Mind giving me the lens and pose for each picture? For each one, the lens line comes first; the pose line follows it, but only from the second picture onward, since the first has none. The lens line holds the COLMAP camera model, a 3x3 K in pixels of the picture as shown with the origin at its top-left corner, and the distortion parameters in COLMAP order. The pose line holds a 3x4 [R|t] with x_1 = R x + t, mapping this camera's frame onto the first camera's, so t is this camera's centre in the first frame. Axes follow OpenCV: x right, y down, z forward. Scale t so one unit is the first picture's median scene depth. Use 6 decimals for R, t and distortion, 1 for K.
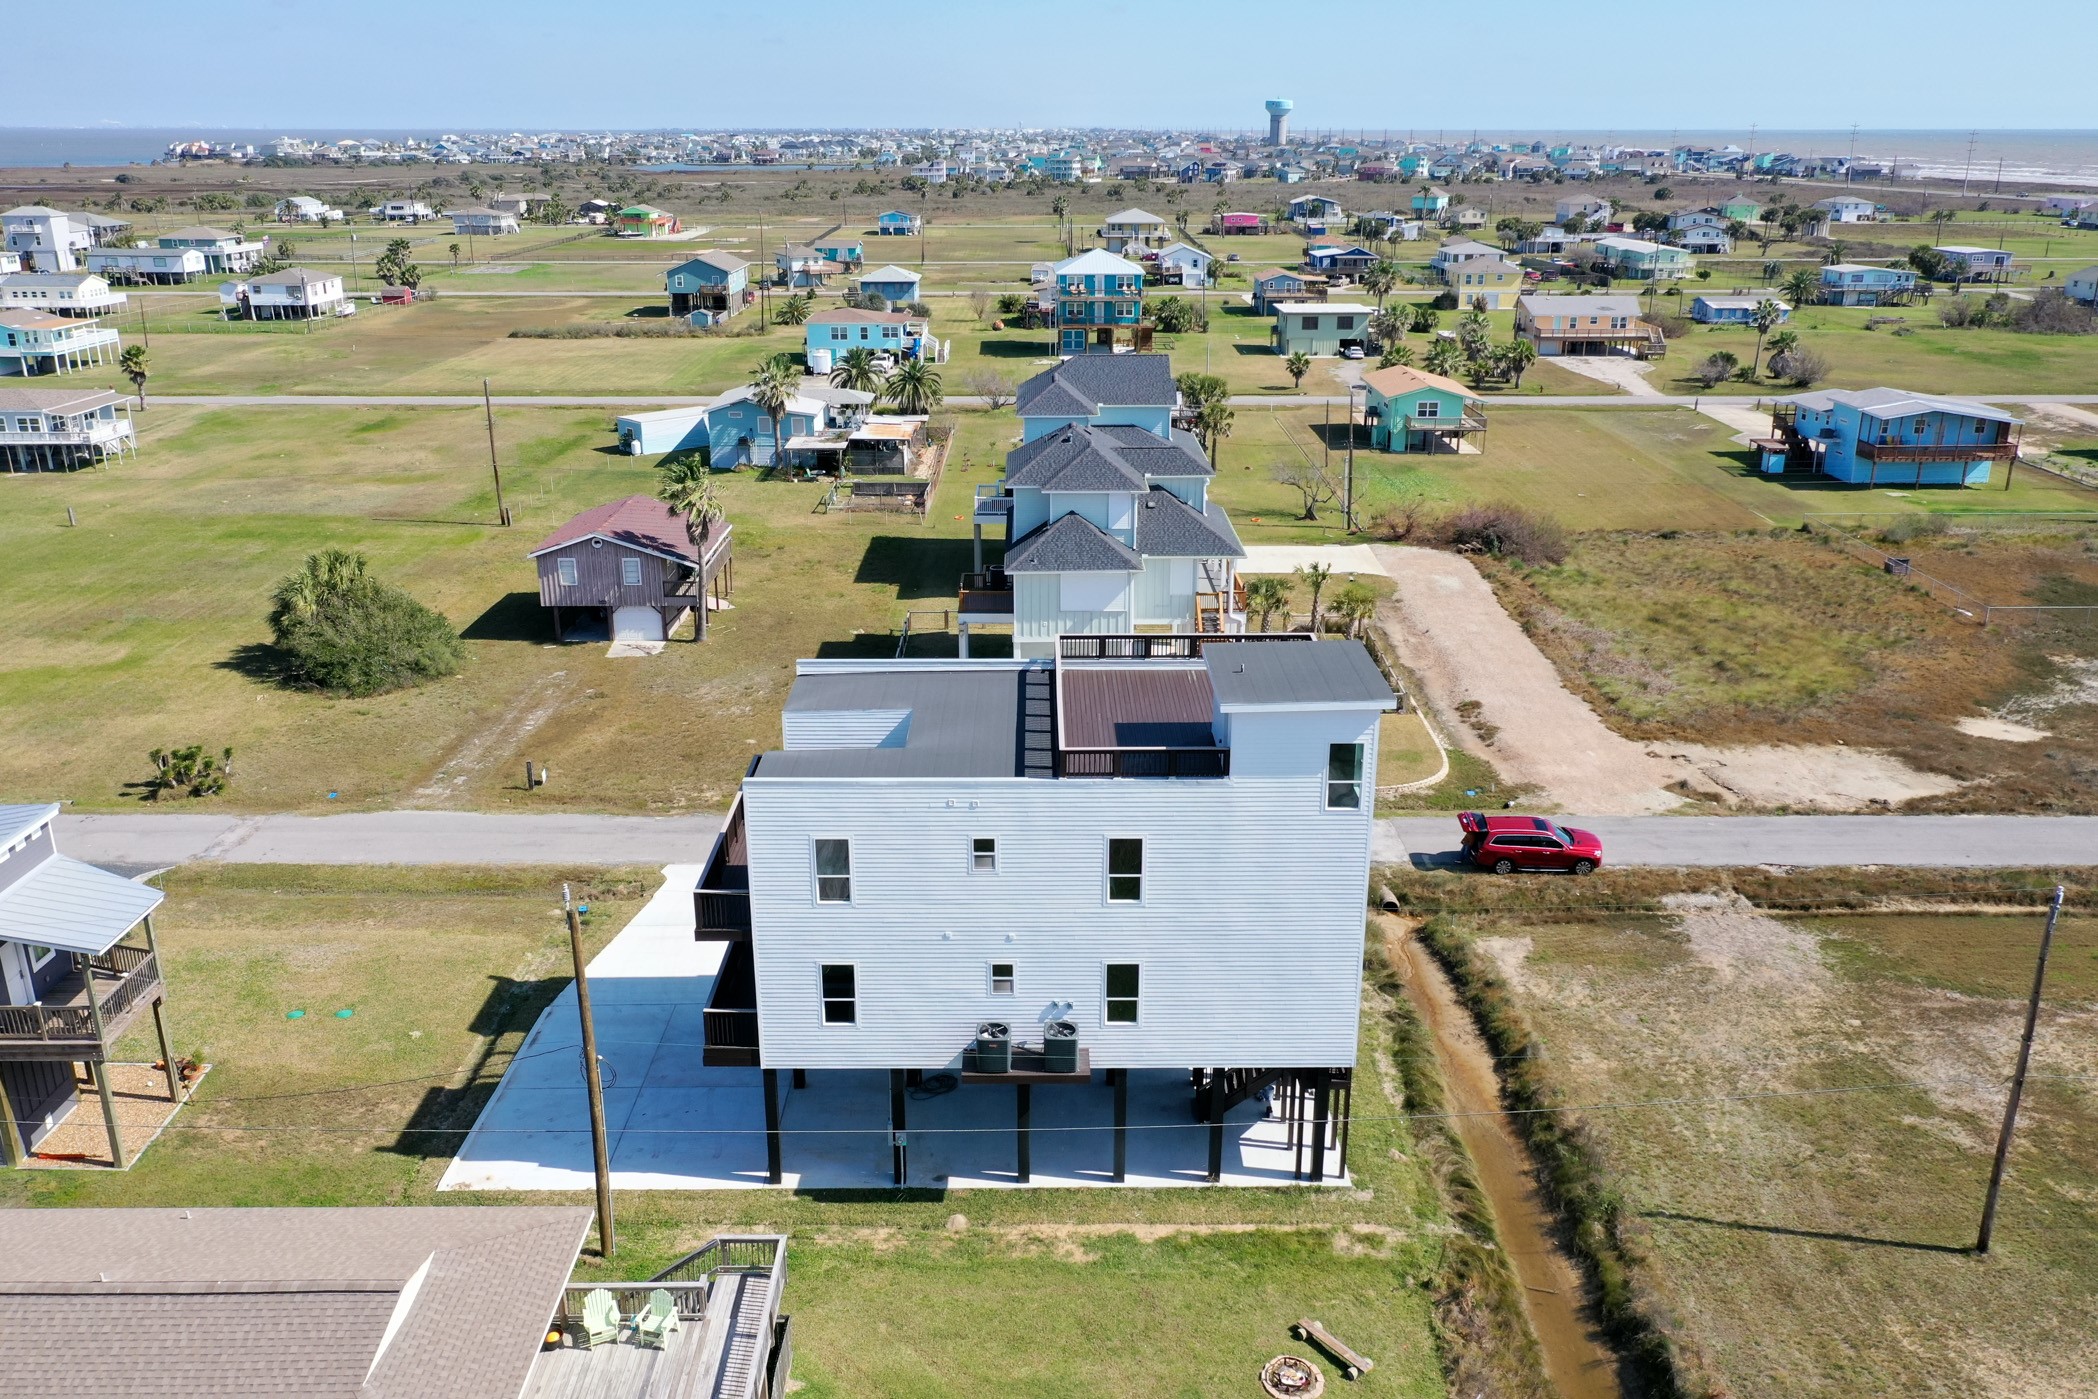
lens RADIAL K [[1657.1, 0, 1049.1], [0, 1657.1, 693.4], [0, 0, 1]] dist [0.007298, -0.002407]
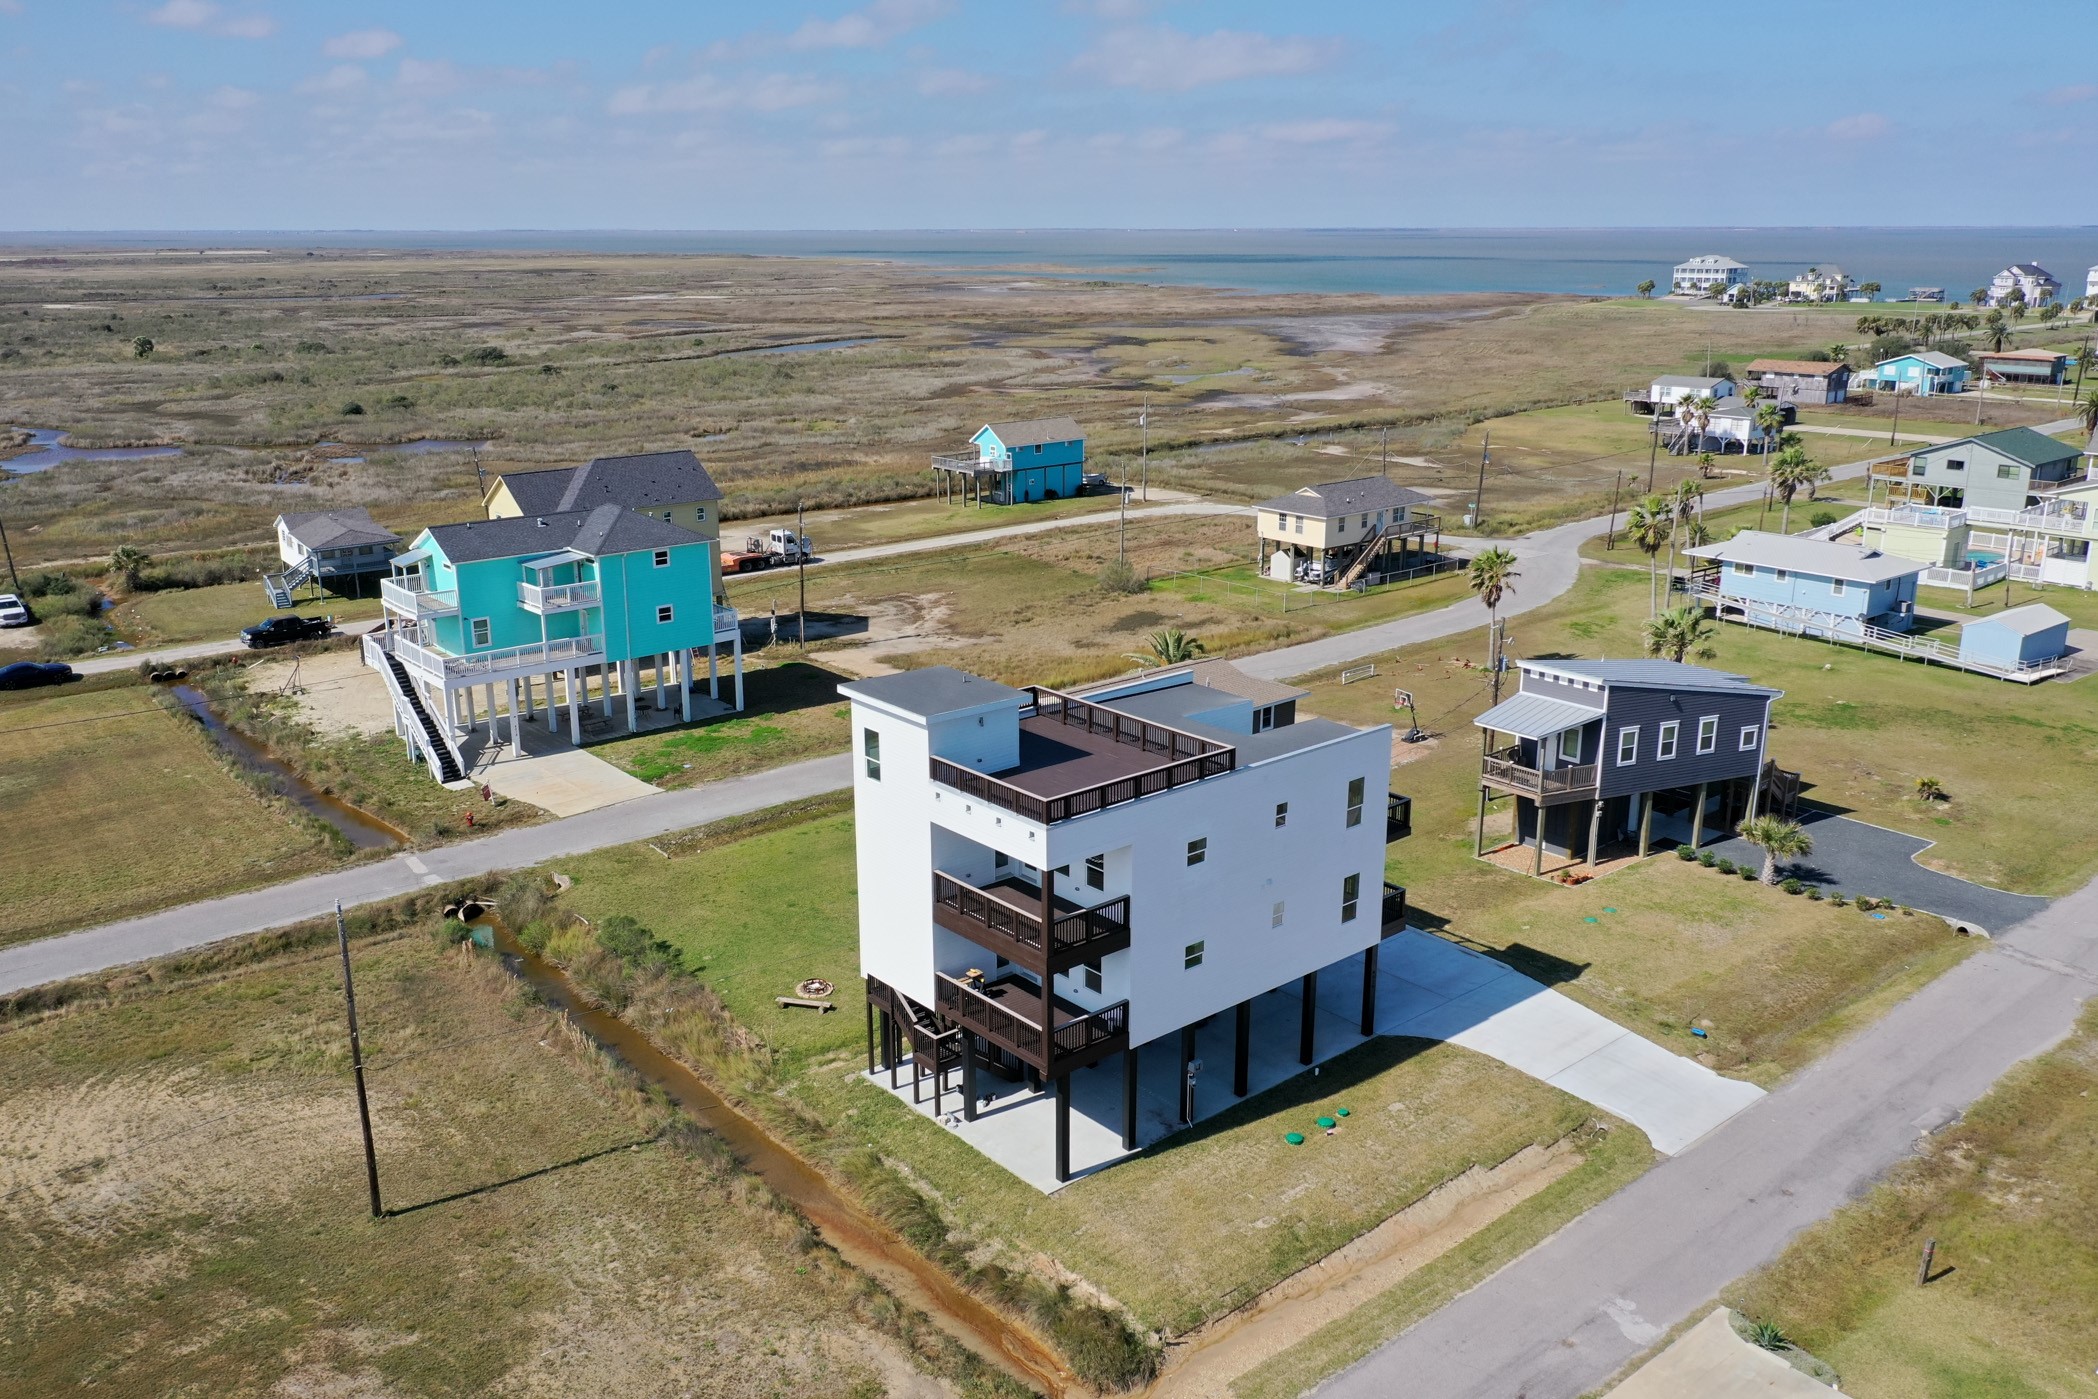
lens RADIAL K [[1657.1, 0, 1049.1], [0, 1657.1, 693.4], [0, 0, 1]] dist [0.007298, -0.002407]
pose [[-0.766224, 0.175423, -0.618164, 0.565589], [-0.206174, 0.844033, 0.495077, -0.429750], [0.608599, 0.506789, -0.610551, 1.197091]]
